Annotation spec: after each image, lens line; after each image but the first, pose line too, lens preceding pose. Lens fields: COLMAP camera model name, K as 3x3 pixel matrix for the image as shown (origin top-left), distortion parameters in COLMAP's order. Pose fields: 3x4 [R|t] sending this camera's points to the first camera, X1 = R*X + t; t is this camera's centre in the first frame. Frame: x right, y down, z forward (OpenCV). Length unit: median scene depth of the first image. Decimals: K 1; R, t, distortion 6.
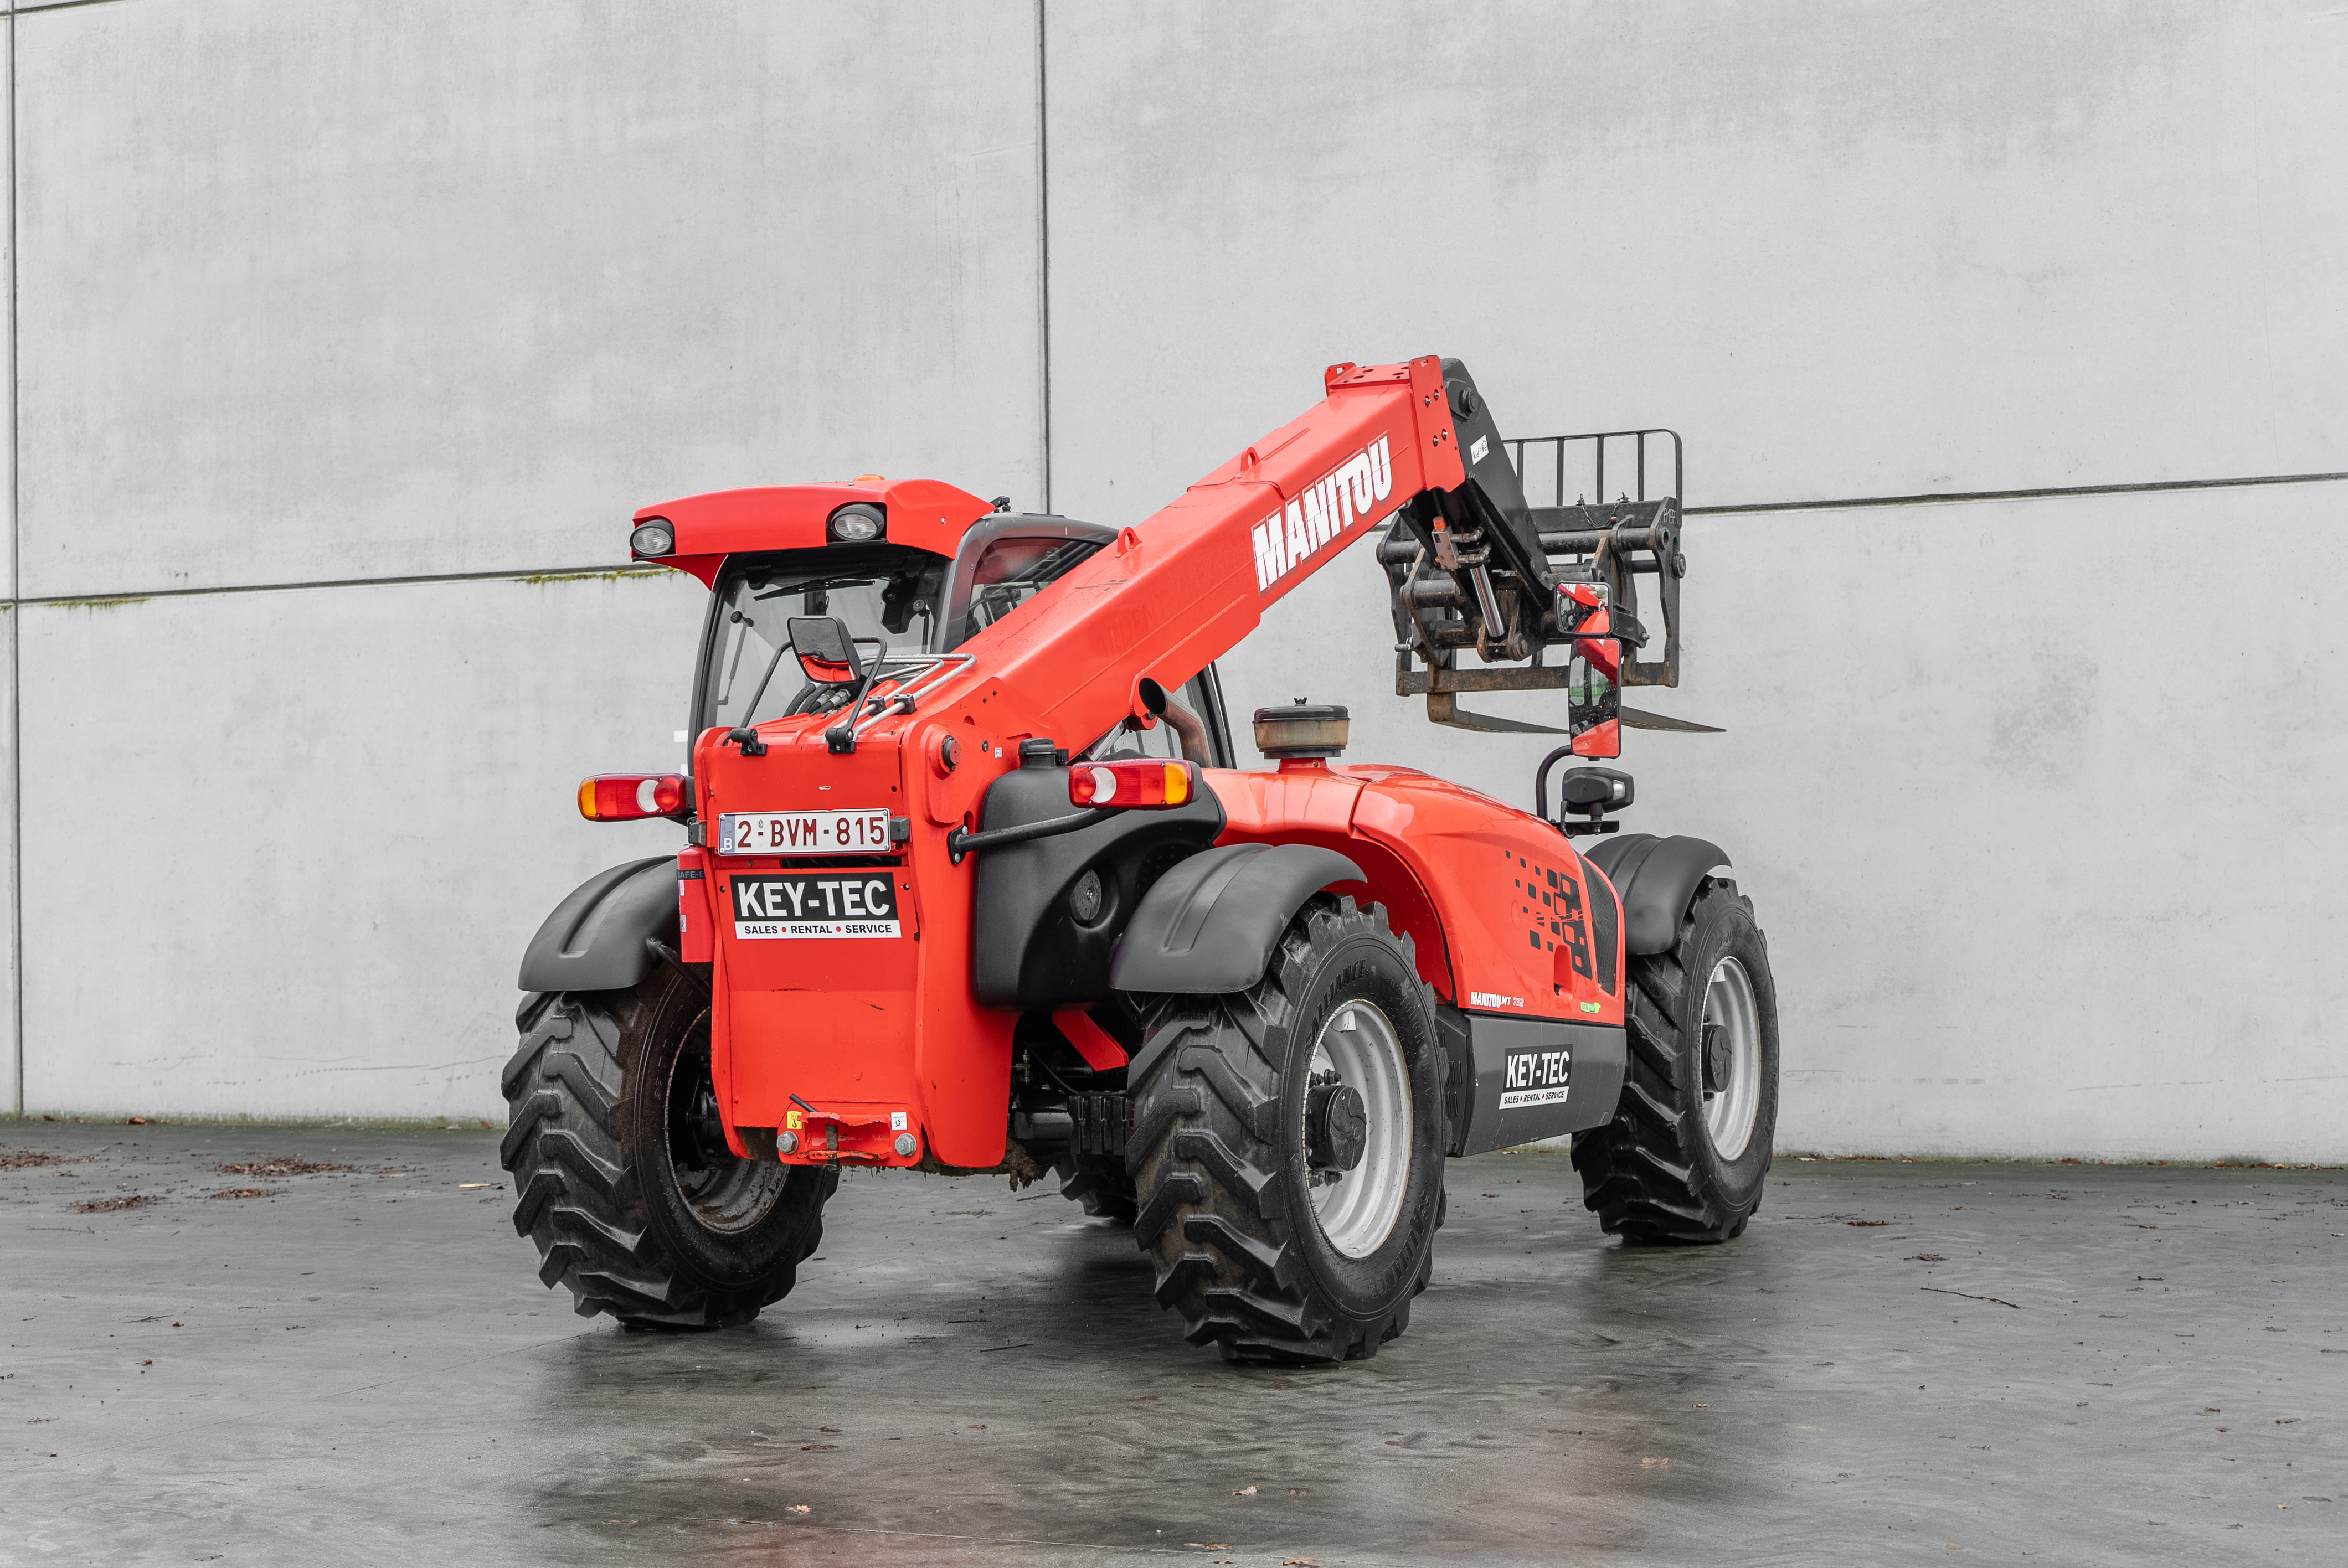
lens RADIAL K [[3692.4, 0, 1161.4], [0, 3692.4, 801.6], [0, 0, 1]] dist [0.002408, 0.000000]
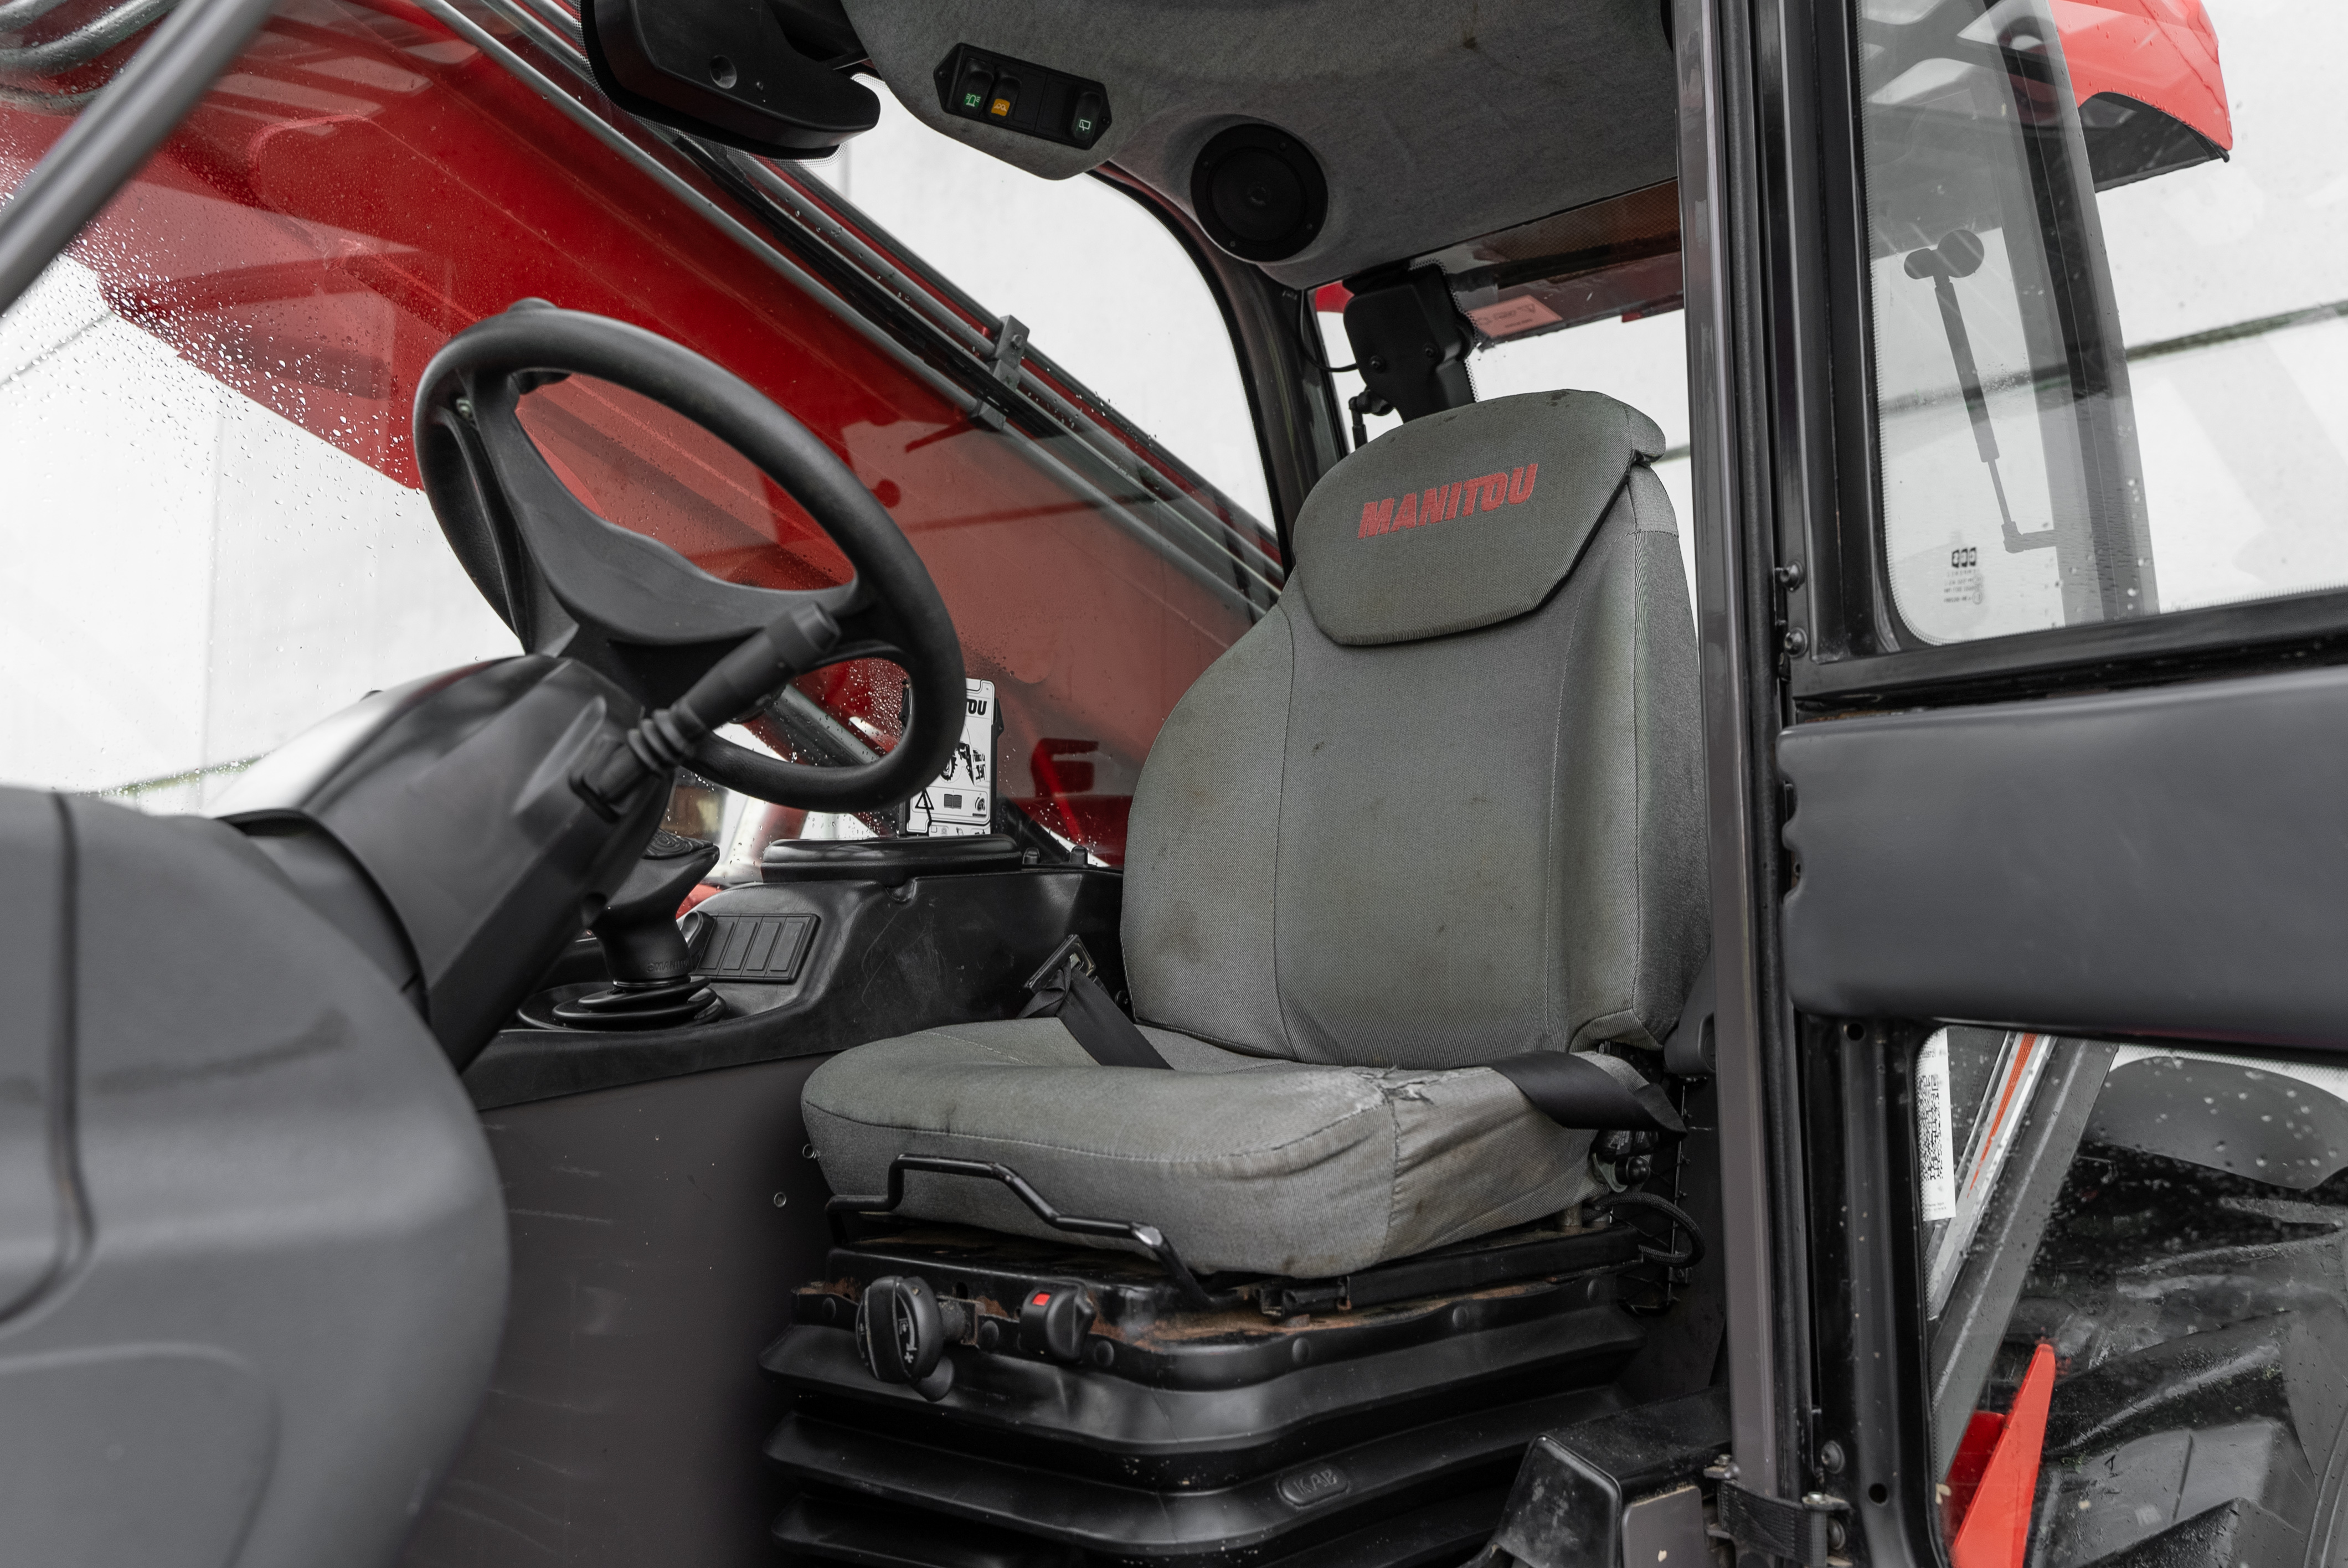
lens RADIAL K [[2078.0, 0, 1162.7], [0, 2078.0, 783.0], [0, 0, 1]] dist [0.001653, -0.011873]
pose [[0.922907, -0.022781, -0.384348, 0.217442], [-0.010691, 0.996347, -0.084725, -0.000261], [0.384874, 0.082303, 0.919292, 0.672577]]
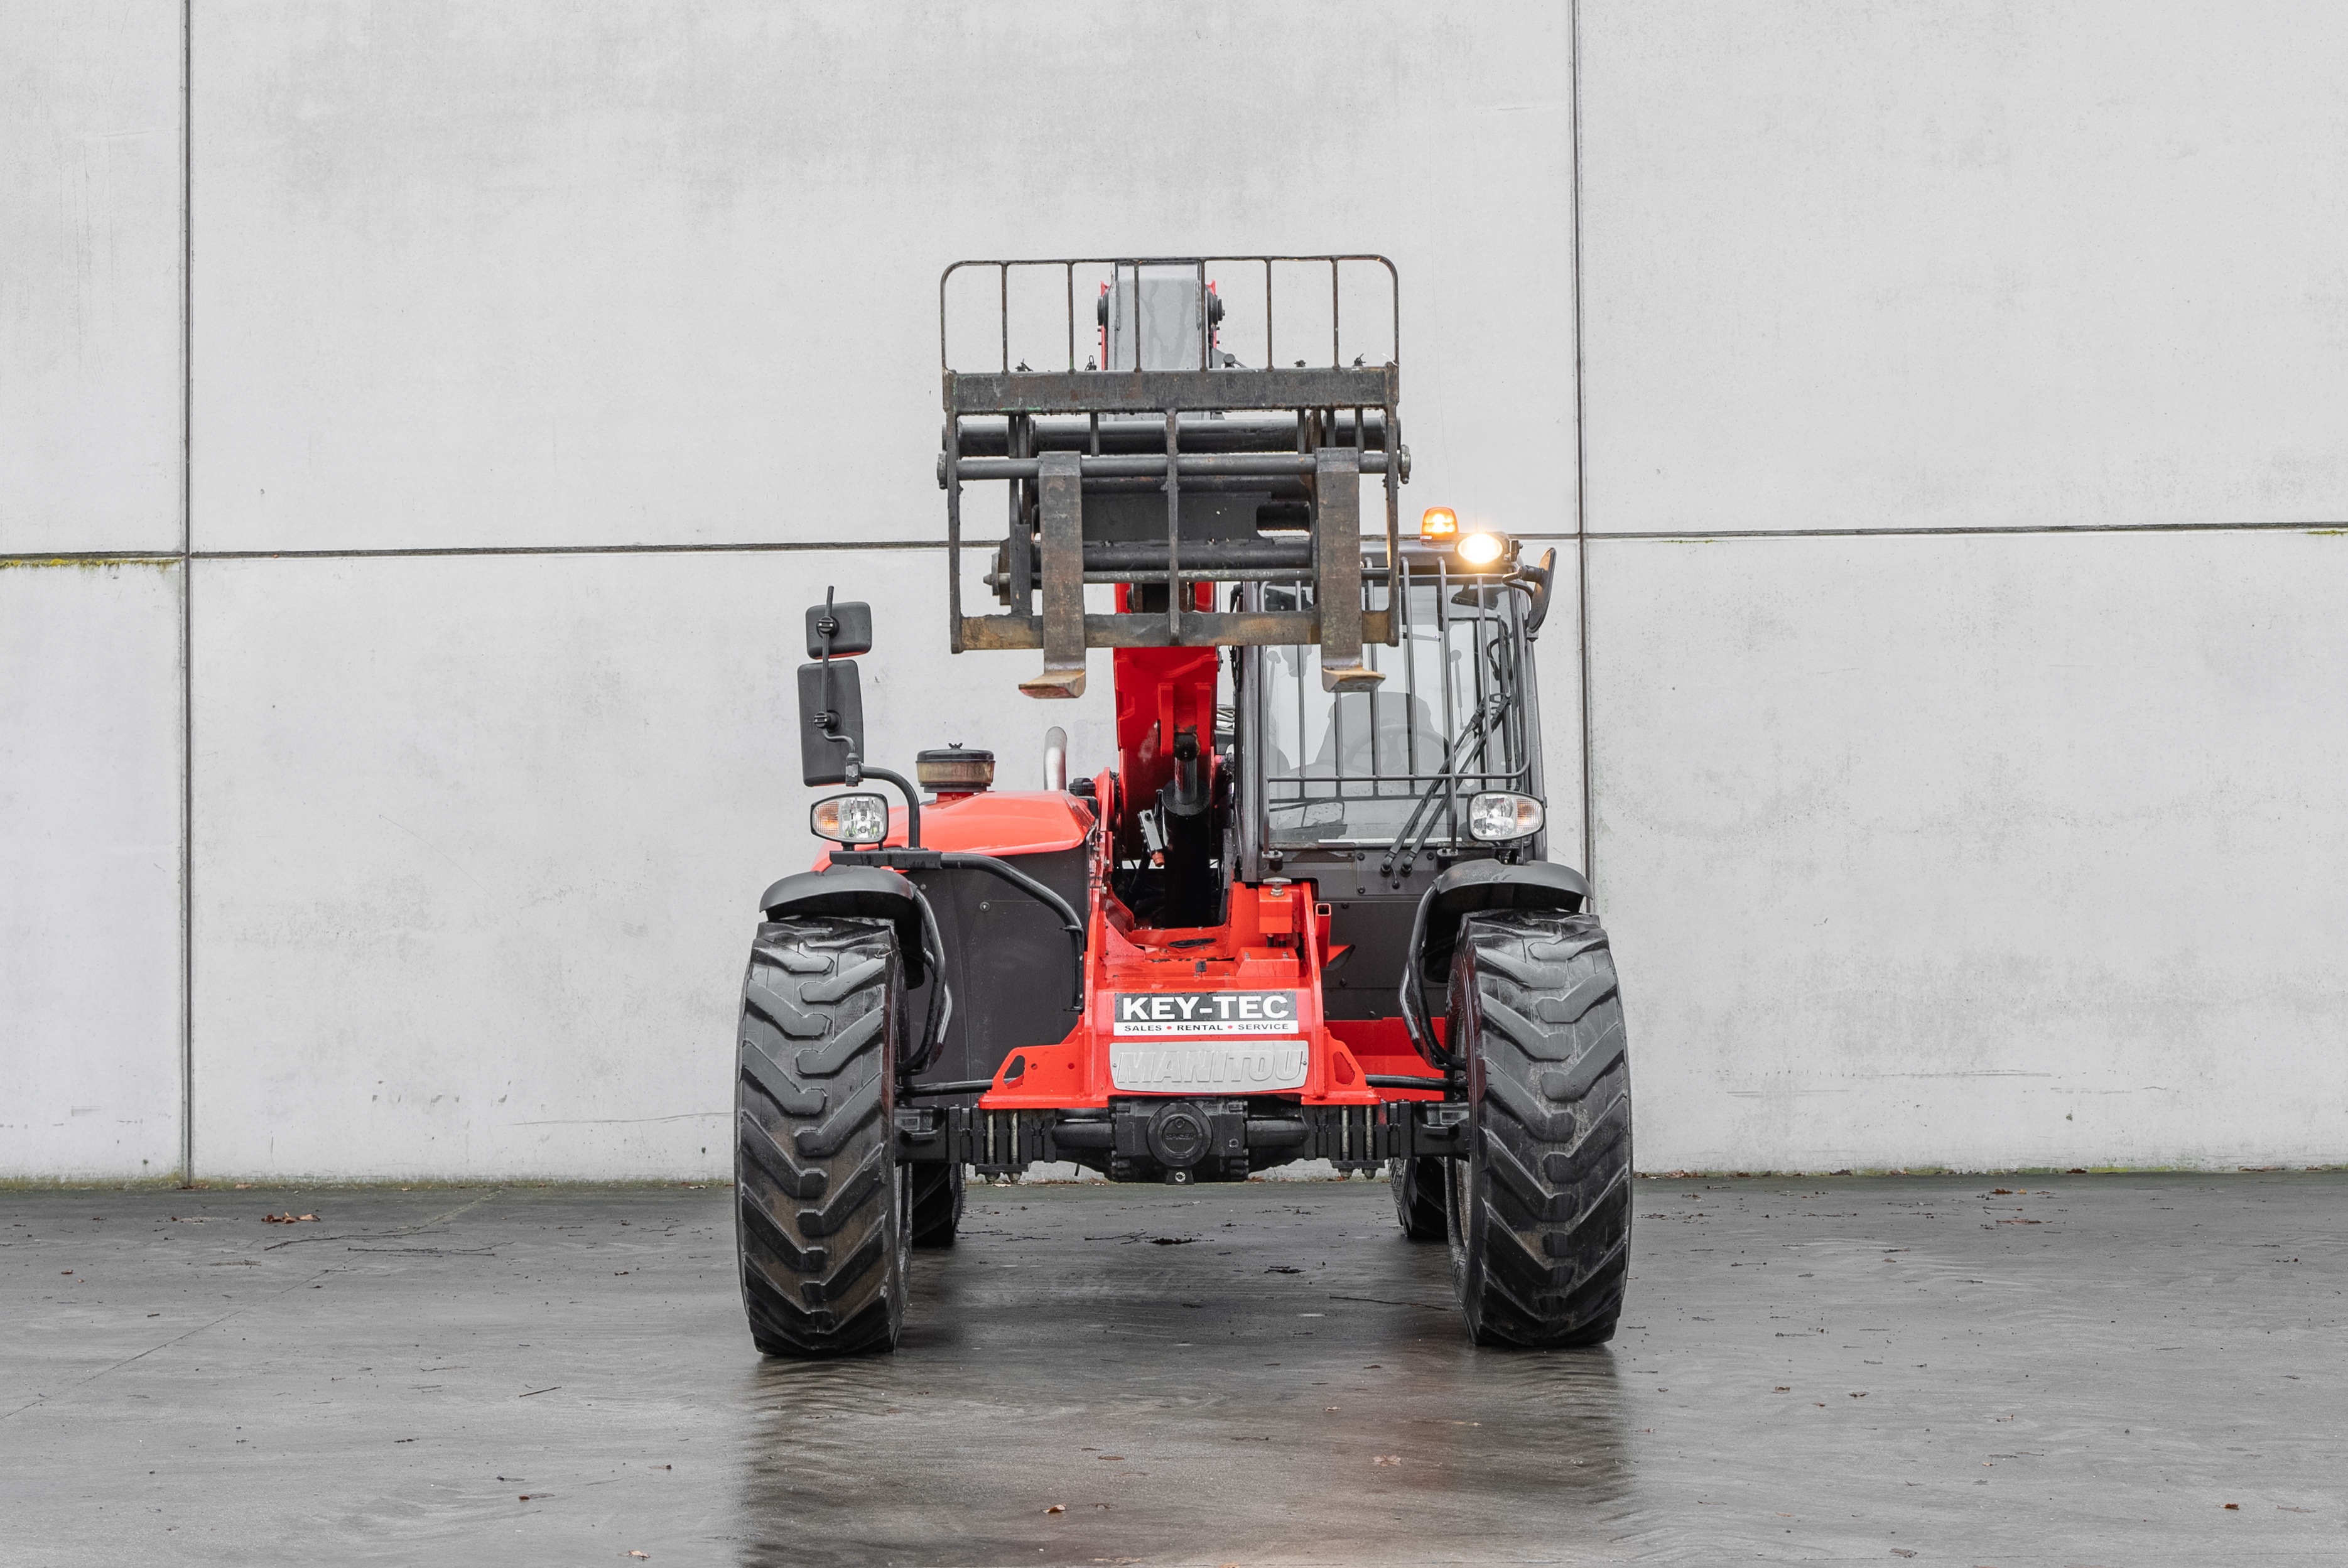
lens RADIAL K [[3740.2, 0, 1183.8], [0, 3740.2, 743.8], [0, 0, 1]] dist [-0.003996, 0.000000]
pose [[0.925062, 0.018611, 0.379360, -0.169830], [-0.007892, 0.999525, -0.029790, 0.005534], [-0.379735, 0.024563, 0.924769, 0.025249]]
